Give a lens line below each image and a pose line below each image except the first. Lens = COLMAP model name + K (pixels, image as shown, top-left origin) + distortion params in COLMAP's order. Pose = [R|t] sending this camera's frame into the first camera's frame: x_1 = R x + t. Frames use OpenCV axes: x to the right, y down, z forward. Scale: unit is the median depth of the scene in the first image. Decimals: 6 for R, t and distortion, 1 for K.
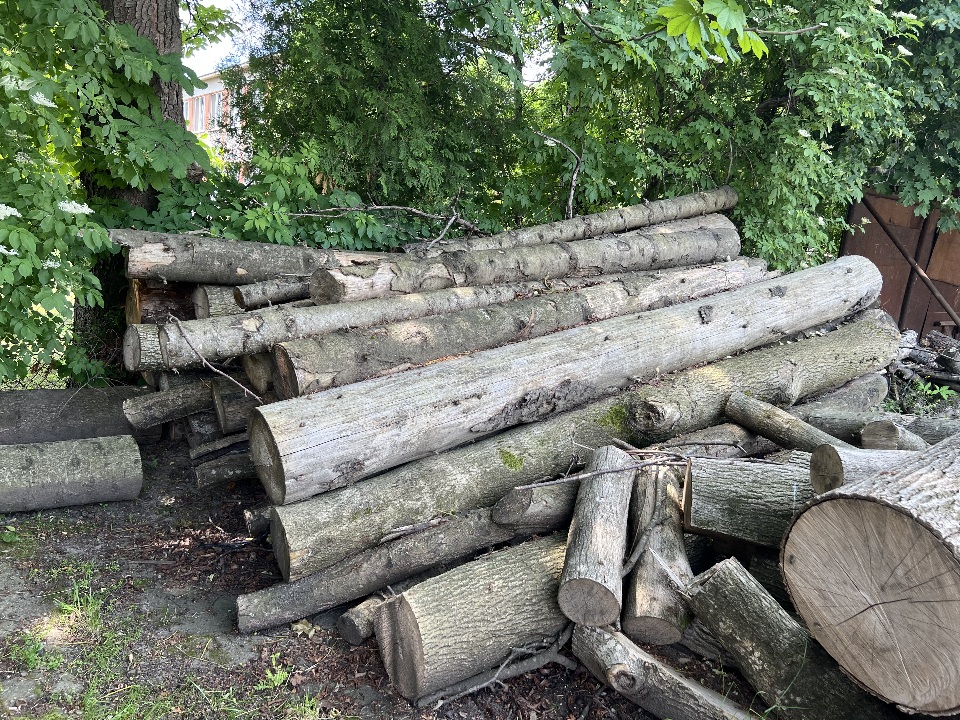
lens RADIAL K [[722.9, 0, 479.5], [0, 722.9, 358.4], [0, 0, 1]] dist [0.051969, -0.006994]
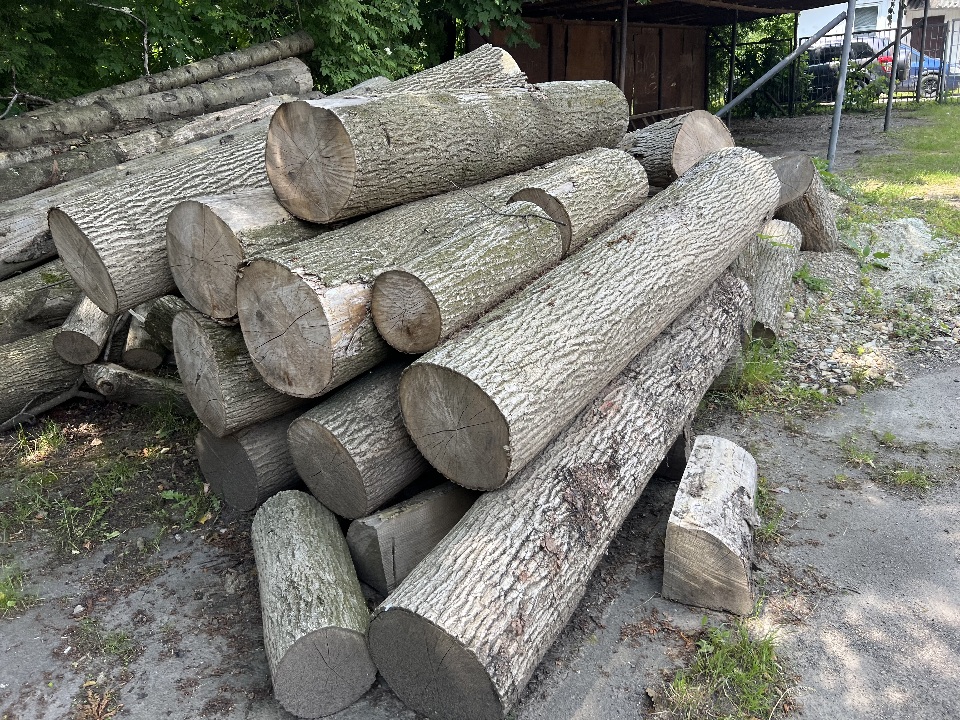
lens RADIAL K [[722.9, 0, 480.7], [0, 722.9, 359.9], [0, 0, 1]] dist [0.051969, -0.006994]
pose [[0.946223, -0.245154, 0.211095, 0.364381], [0.205222, 0.959267, 0.194140, 0.144772], [-0.250090, -0.140378, 0.957992, -0.377449]]
